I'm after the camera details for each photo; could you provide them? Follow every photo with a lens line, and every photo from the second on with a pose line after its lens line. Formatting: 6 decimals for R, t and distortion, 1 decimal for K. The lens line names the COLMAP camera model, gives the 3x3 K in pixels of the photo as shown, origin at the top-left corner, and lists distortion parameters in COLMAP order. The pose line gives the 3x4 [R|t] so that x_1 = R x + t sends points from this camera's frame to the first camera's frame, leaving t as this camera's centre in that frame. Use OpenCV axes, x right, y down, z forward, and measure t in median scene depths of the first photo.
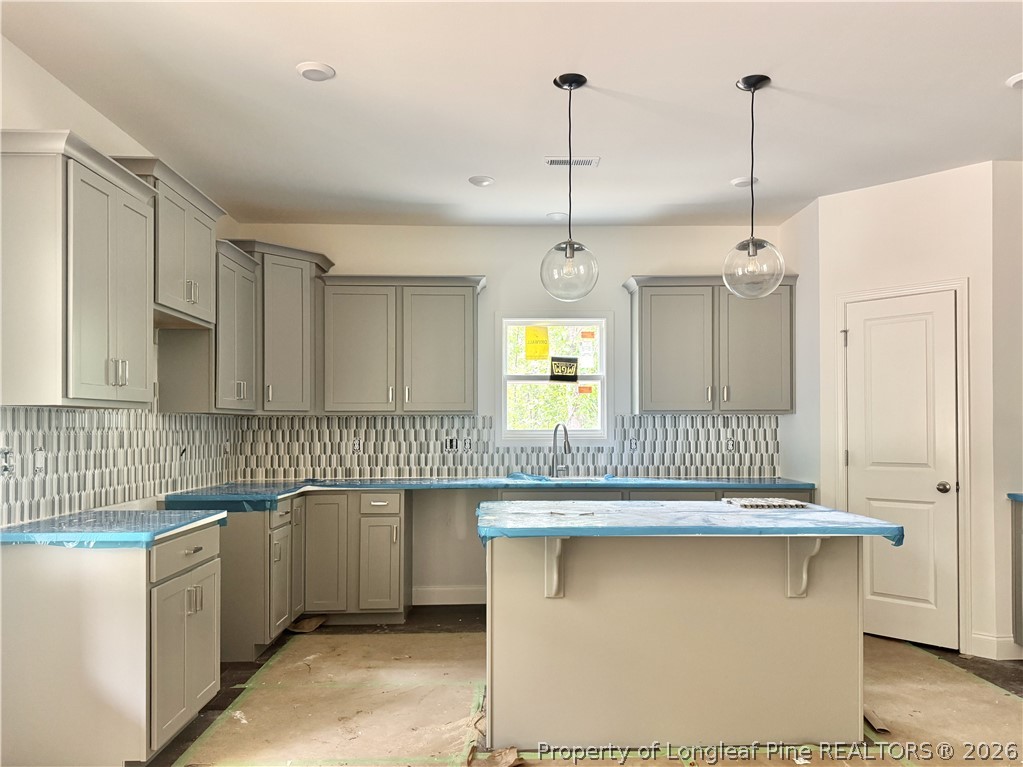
lens RADIAL K [[746.7, 0, 516.9], [0, 746.7, 417.0], [0, 0, 1]] dist [0.122607, -0.184007]
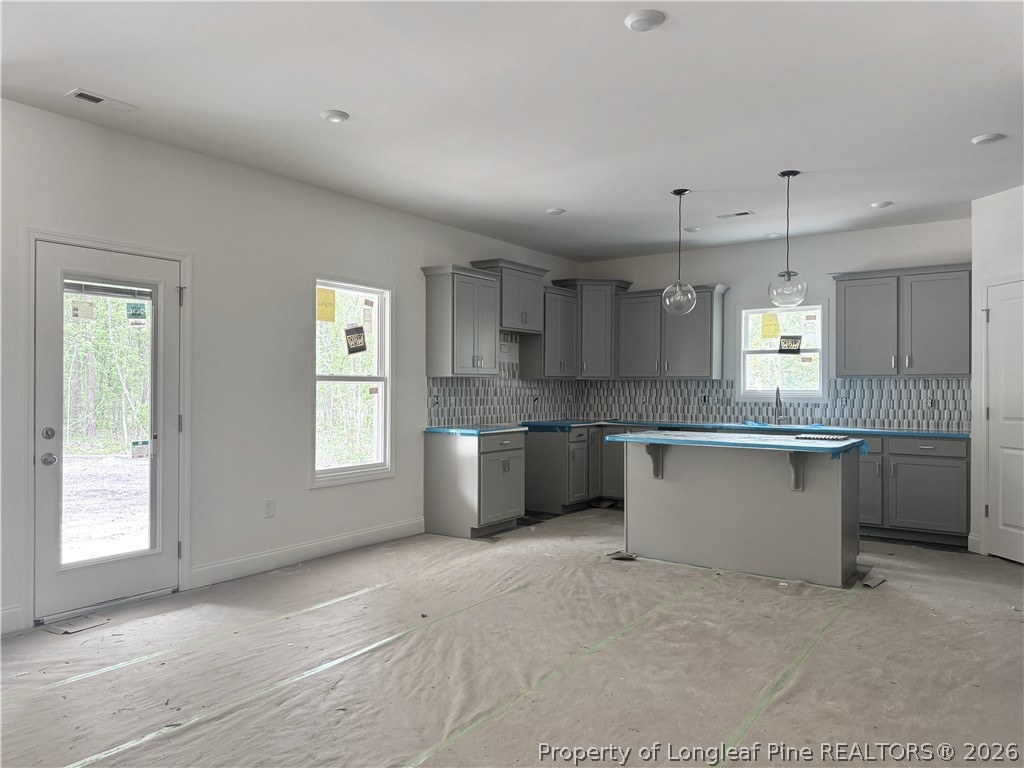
lens RADIAL K [[721.4, 0, 509.1], [0, 721.4, 384.9], [0, 0, 1]] dist [0.115359, -0.168049]
pose [[0.796639, 0.002486, -0.604450, 0.470957], [0.002527, 0.999969, 0.007442, -0.002988], [0.604450, -0.007456, 0.796608, -0.360941]]
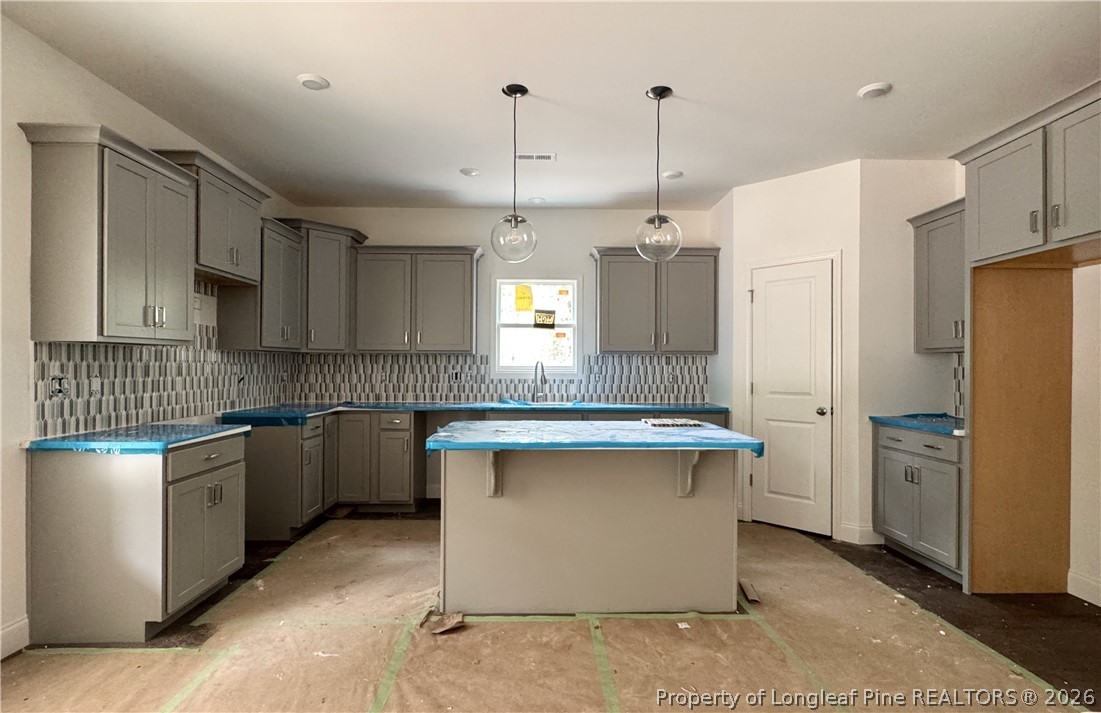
lens RADIAL K [[553.9, 0, 549.8], [0, 553.9, 363.6], [0, 0, 1]] dist [-0.000707, 0.000892]
pose [[0.999938, 0.006991, -0.008719, 0.084011], [-0.006900, 0.999922, 0.010402, 0.003482], [0.008791, -0.010341, 0.999908, 0.040982]]
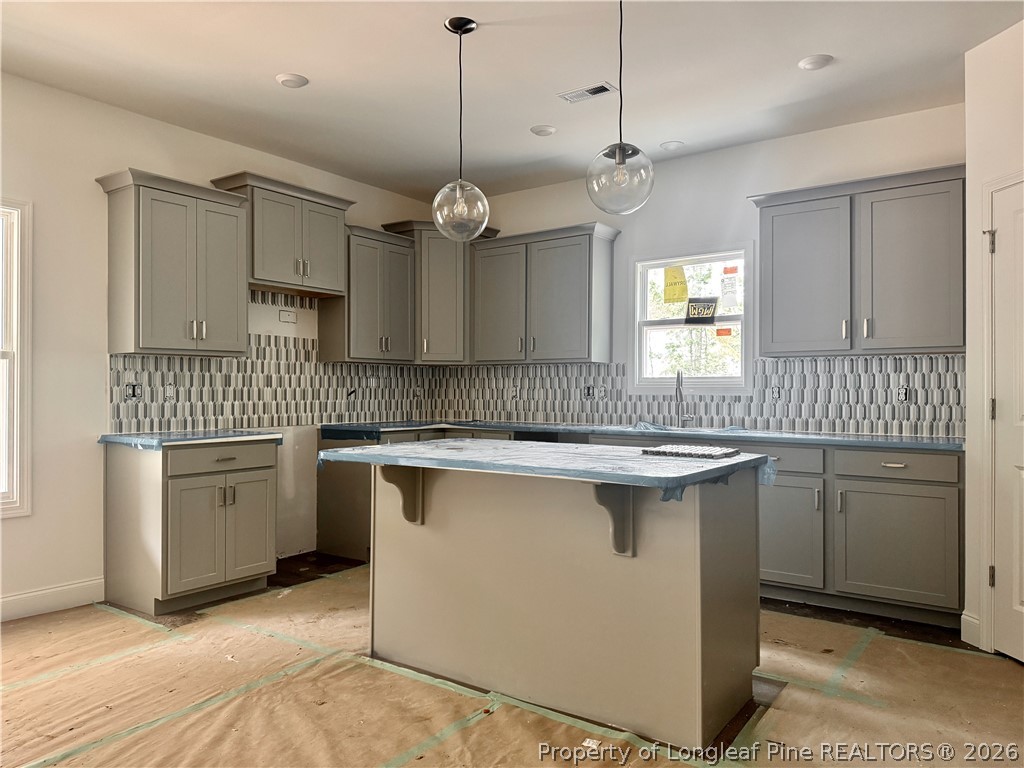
lens RADIAL K [[721.4, 0, 509.1], [0, 721.4, 384.9], [0, 0, 1]] dist [0.115359, -0.168049]
pose [[0.792359, -0.000193, -0.610056, 0.435021], [0.004141, 0.999979, 0.005063, 0.022243], [0.610042, -0.006538, 0.792342, 0.154035]]
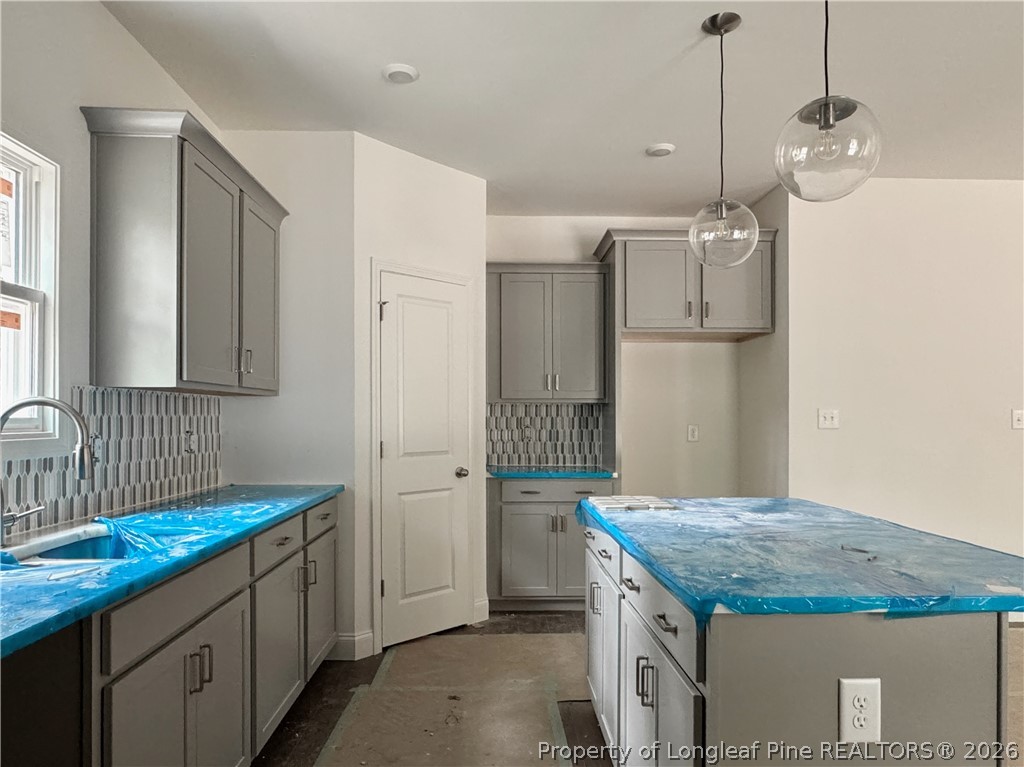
lens RADIAL K [[653.5, 0, 512.2], [0, 653.5, 414.1], [0, 0, 1]] dist [-0.001820, -0.000229]
pose [[0.001704, 0.007663, 0.999969, -0.271759], [-0.012264, 0.999896, -0.007641, 0.014823], [-0.999923, -0.012250, 0.001798, 0.750117]]
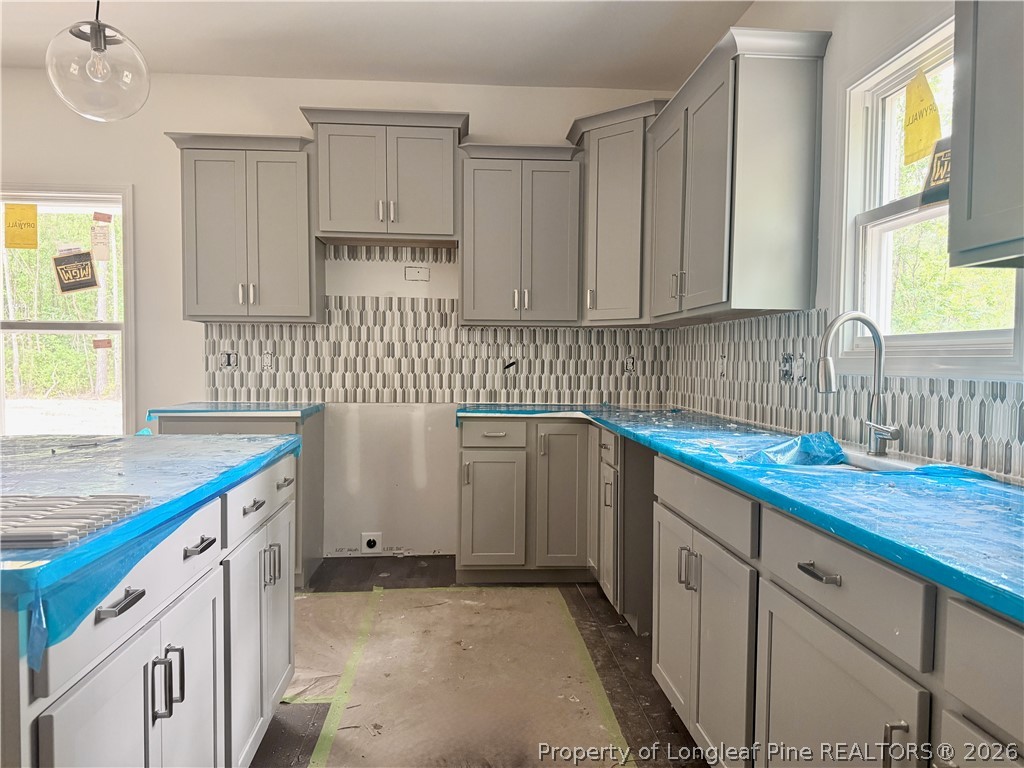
lens RADIAL K [[721.4, 0, 509.1], [0, 721.4, 384.9], [0, 0, 1]] dist [0.115359, -0.168049]
pose [[0.036640, 0.038215, -0.998598, 0.431745], [0.003490, 0.999258, 0.038368, 0.028925], [0.999322, -0.004891, 0.036480, 0.796464]]
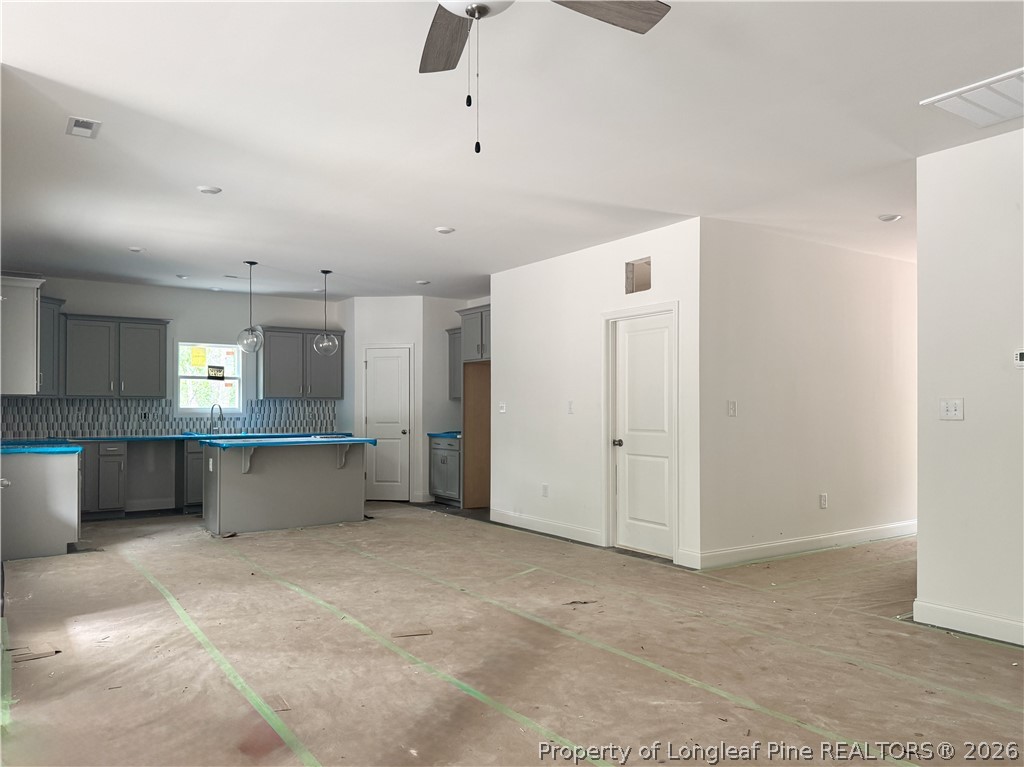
lens RADIAL K [[744.8, 0, 526.6], [0, 744.8, 399.2], [0, 0, 1]] dist [0.116862, -0.190200]
pose [[0.834593, 0.009466, 0.550786, -0.314243], [-0.009597, 0.999950, -0.002644, -0.004772], [-0.550783, -0.003079, 0.834642, -0.904285]]
